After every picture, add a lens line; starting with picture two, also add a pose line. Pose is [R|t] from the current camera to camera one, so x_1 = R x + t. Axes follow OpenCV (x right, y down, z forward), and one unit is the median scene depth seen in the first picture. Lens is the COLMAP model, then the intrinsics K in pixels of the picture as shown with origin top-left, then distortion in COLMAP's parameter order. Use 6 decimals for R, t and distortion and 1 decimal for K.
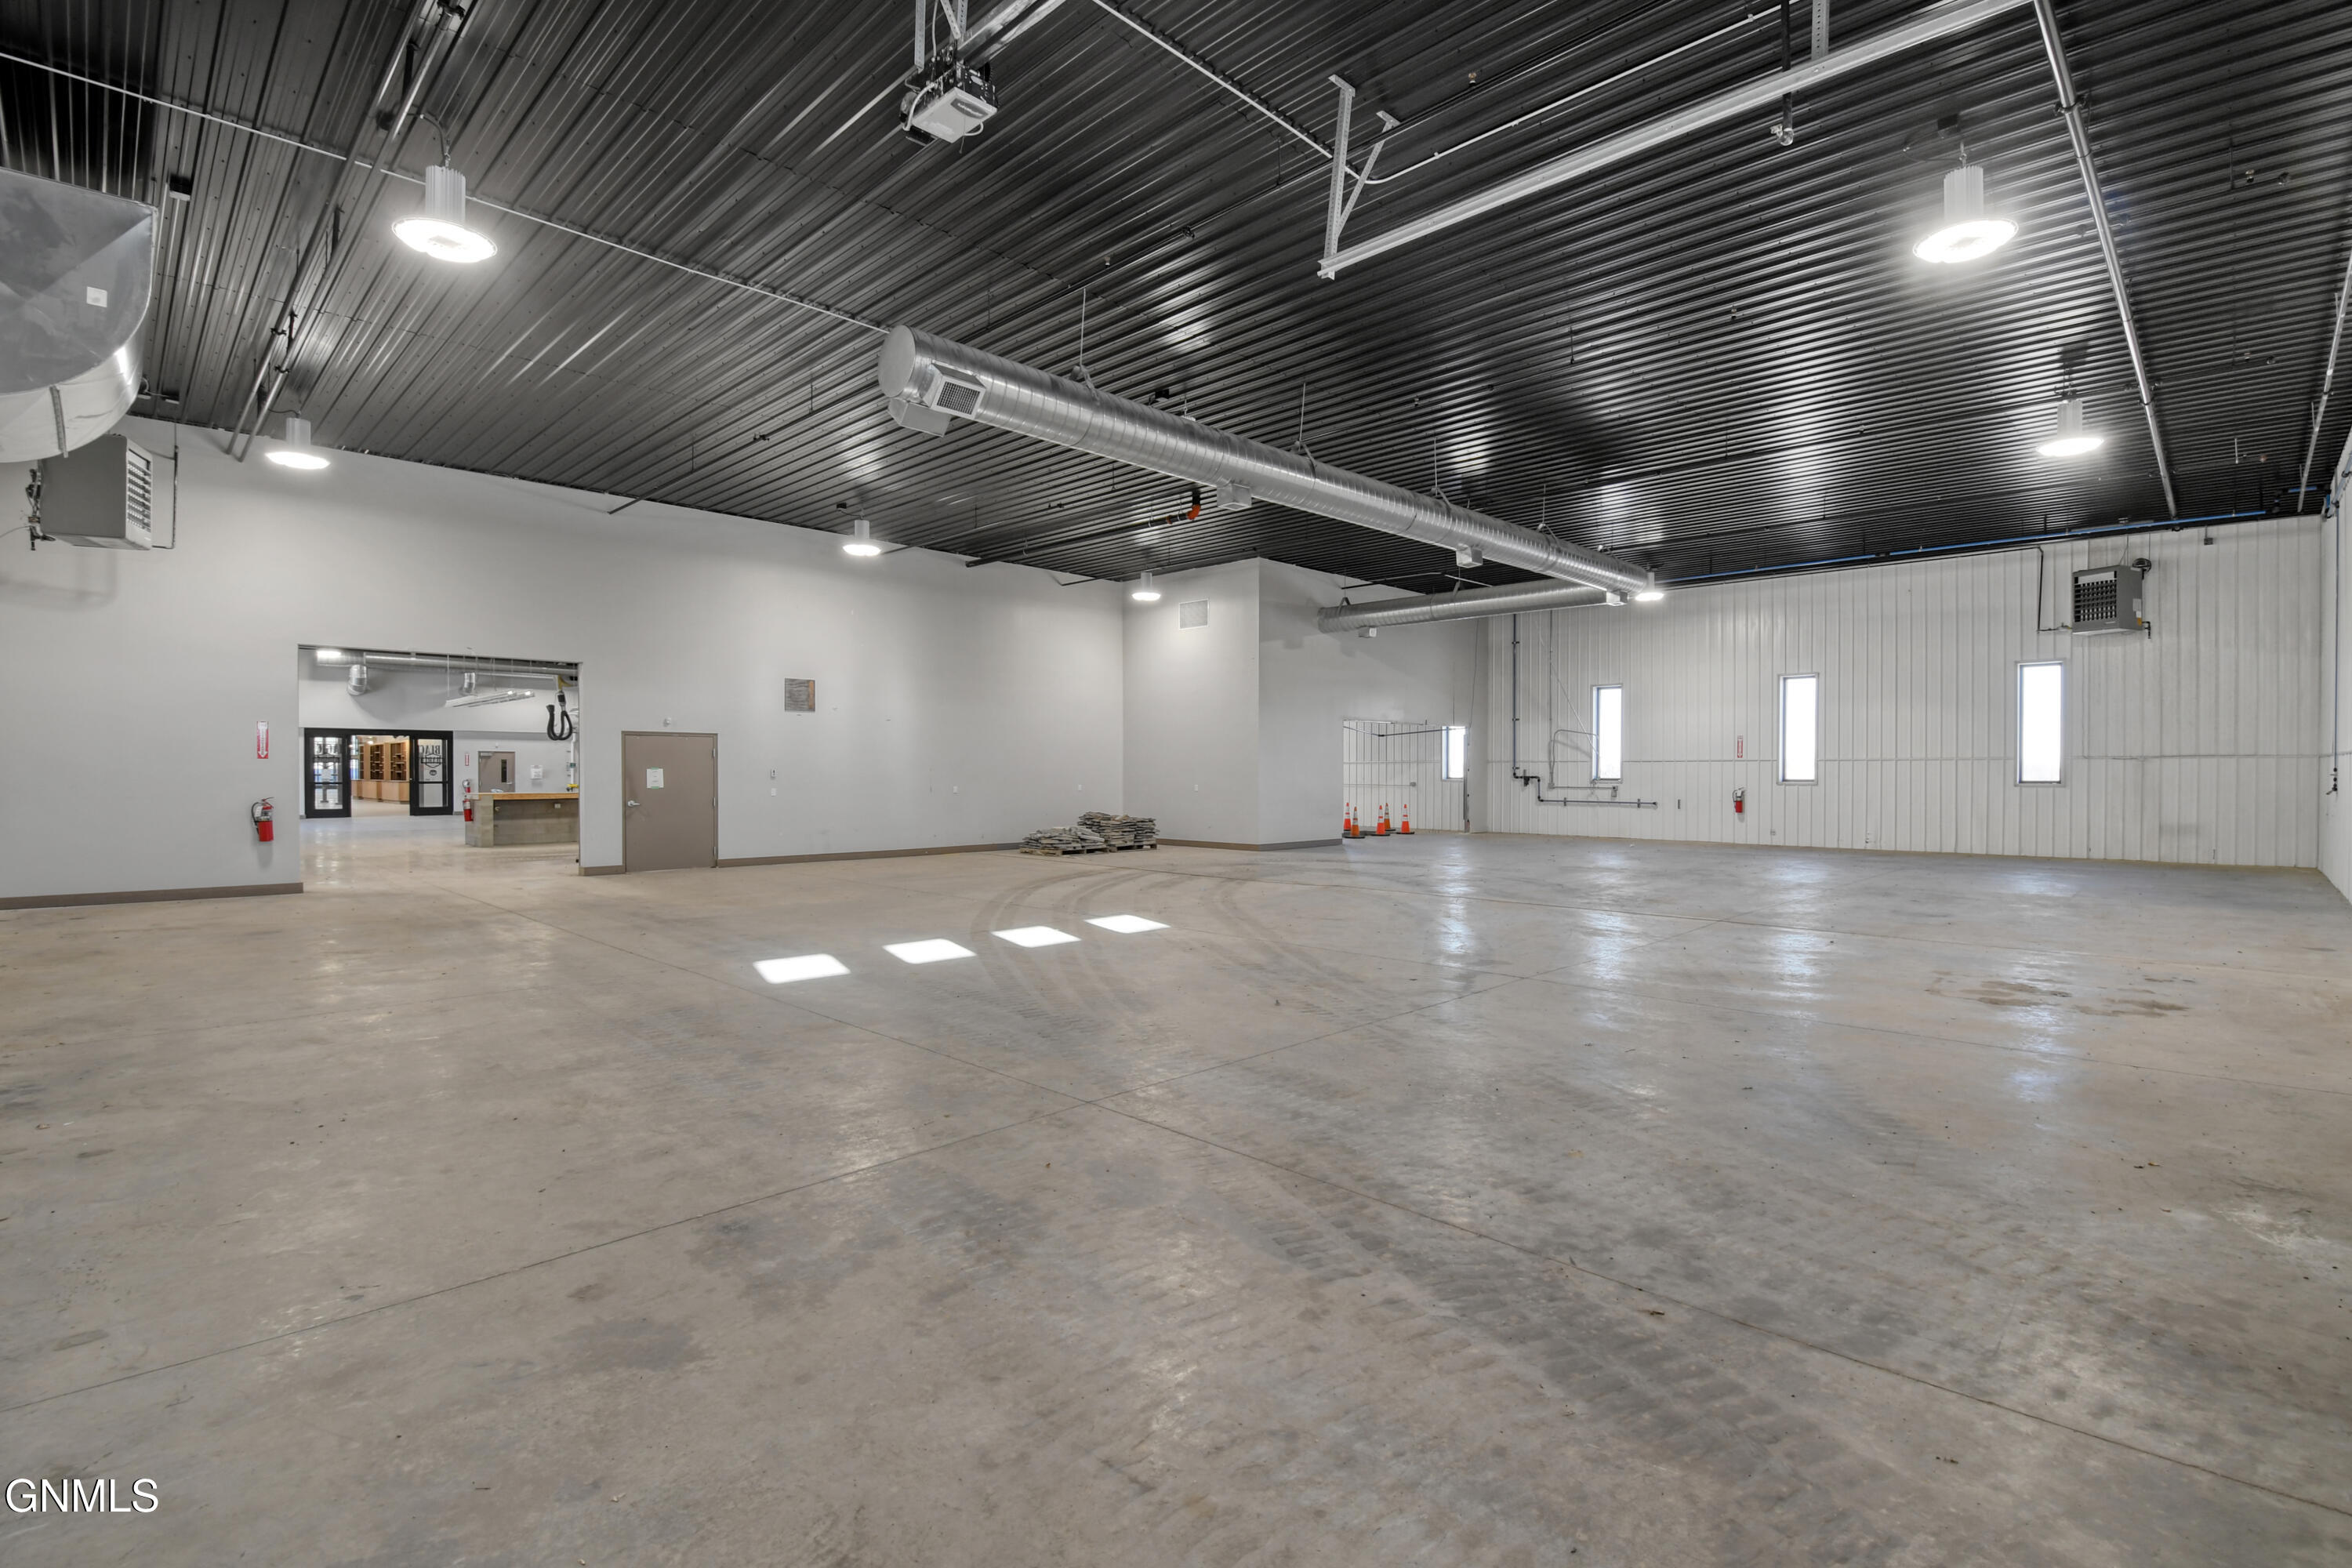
lens RADIAL K [[1000.6, 0, 1176.7], [0, 1000.6, 773.6], [0, 0, 1]] dist [-0.008864, 0.000118]
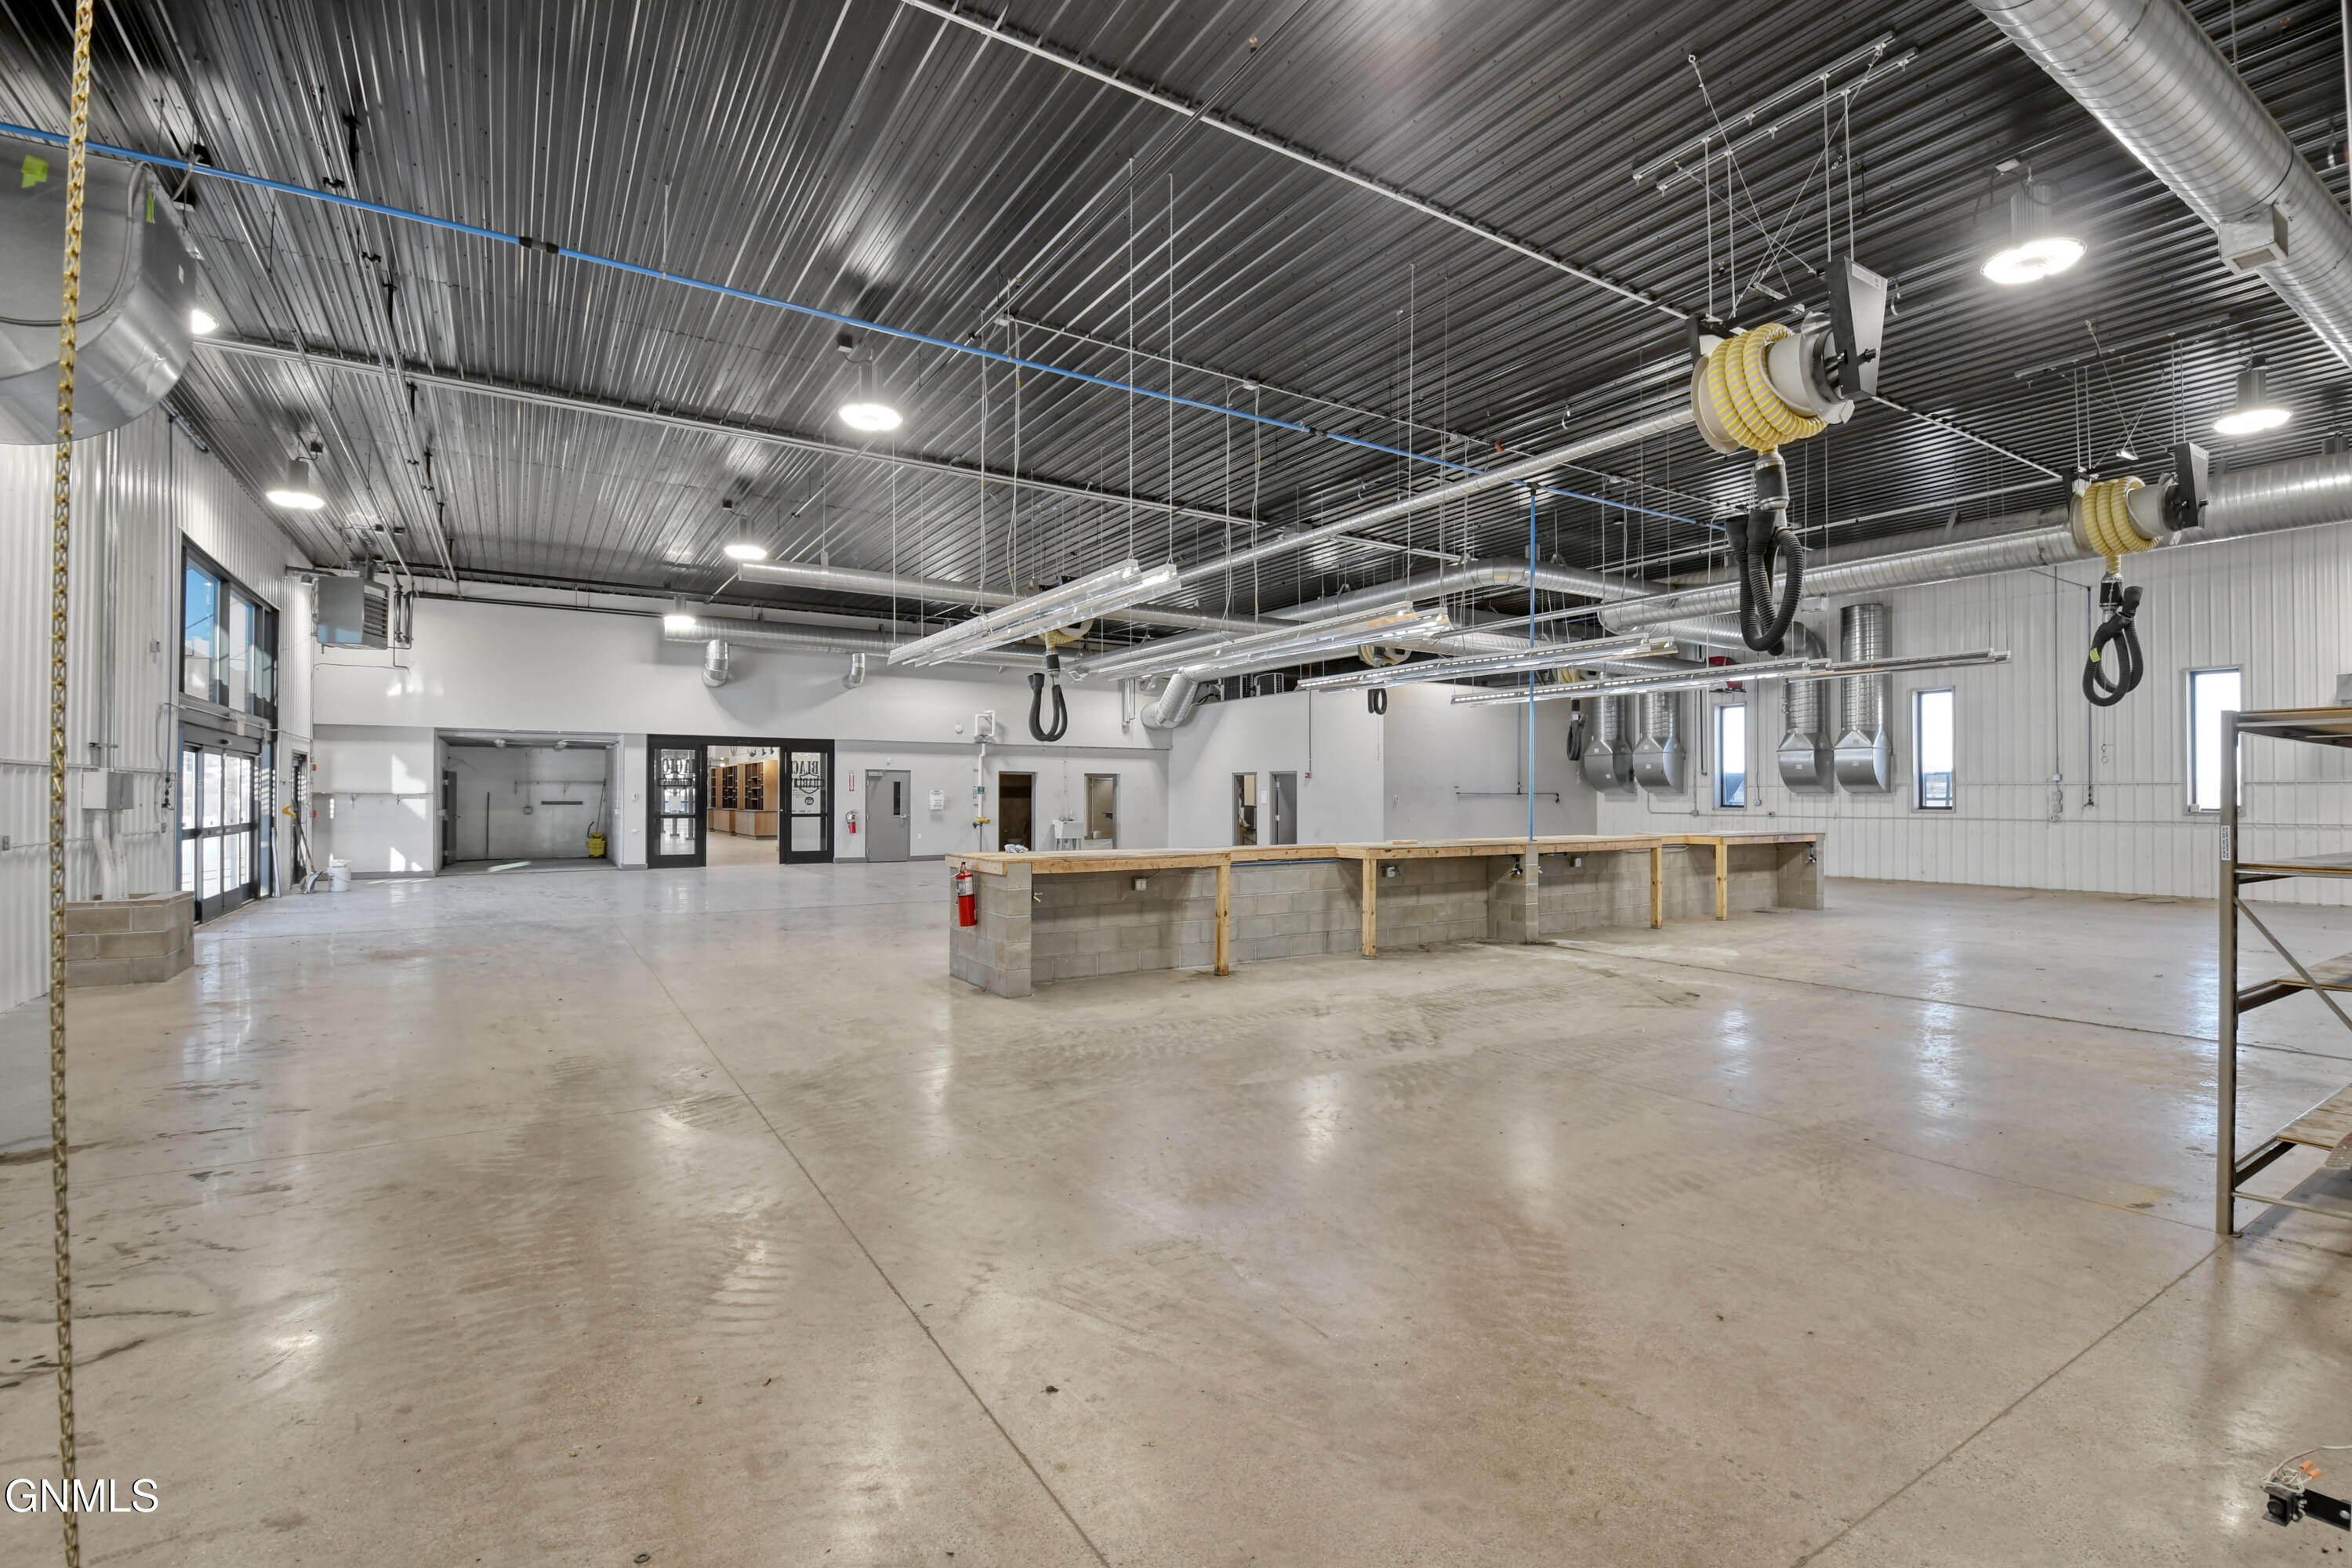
lens RADIAL K [[1050.7, 0, 1176.0], [0, 1050.7, 784.0], [0, 0, 1]] dist [0.000129, -0.000025]
pose [[0.965276, -0.005814, -0.261166, -0.319853], [0.002533, 0.999914, -0.012895, -0.002909], [0.261218, 0.011786, 0.965208, 0.374857]]
